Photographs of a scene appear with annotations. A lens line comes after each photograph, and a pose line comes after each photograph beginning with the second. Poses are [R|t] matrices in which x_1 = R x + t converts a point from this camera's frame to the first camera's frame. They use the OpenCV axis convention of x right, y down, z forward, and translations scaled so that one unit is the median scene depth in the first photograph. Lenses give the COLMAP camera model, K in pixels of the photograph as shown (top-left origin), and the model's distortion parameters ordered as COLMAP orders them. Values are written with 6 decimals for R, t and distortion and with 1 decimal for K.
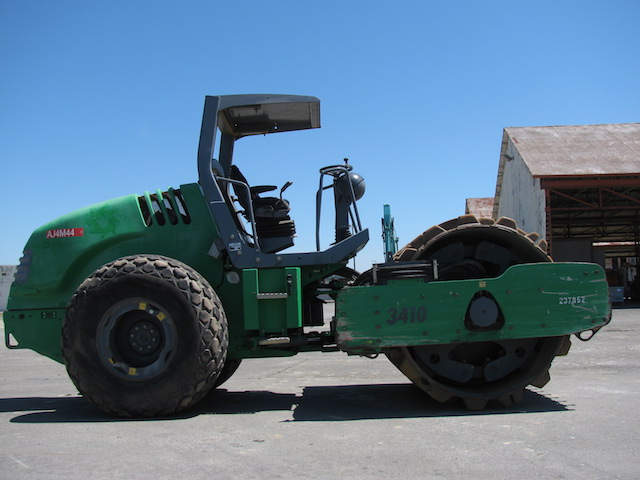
lens RADIAL K [[659.0, 0, 326.3], [0, 659.0, 242.1], [0, 0, 1]] dist [-0.144509, 0.000000]
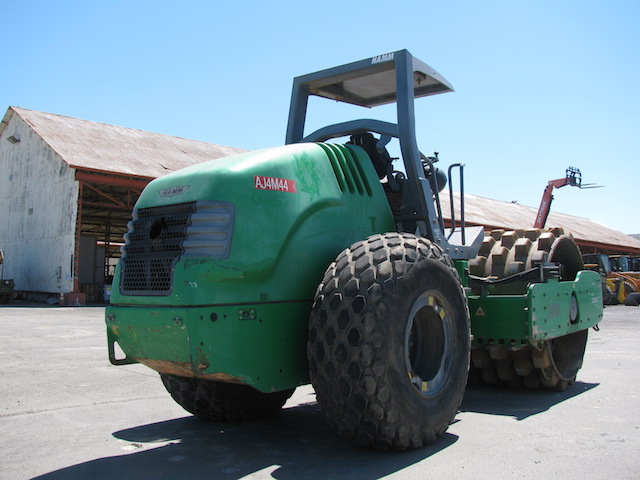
lens RADIAL K [[659.0, 0, 323.3], [0, 659.0, 242.7], [0, 0, 1]] dist [-0.144509, 0.000000]
pose [[0.603912, 0.085479, 0.792454, -0.888122], [-0.089955, 0.995190, -0.038795, 0.064115], [-0.791959, -0.047856, 0.608696, 0.566027]]
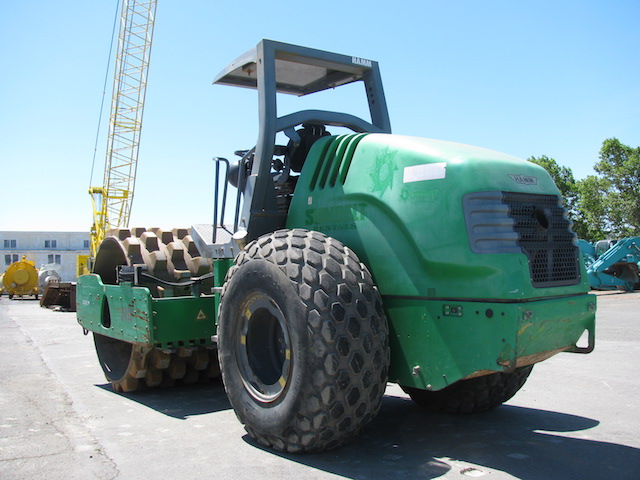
lens RADIAL K [[659.0, 0, 322.2], [0, 659.0, 238.6], [0, 0, 1]] dist [-0.144509, 0.000000]
pose [[-0.591156, 0.094904, 0.800954, -0.848018], [-0.012858, 0.991818, -0.127009, 0.137983], [-0.806455, -0.085381, -0.585099, 1.571286]]
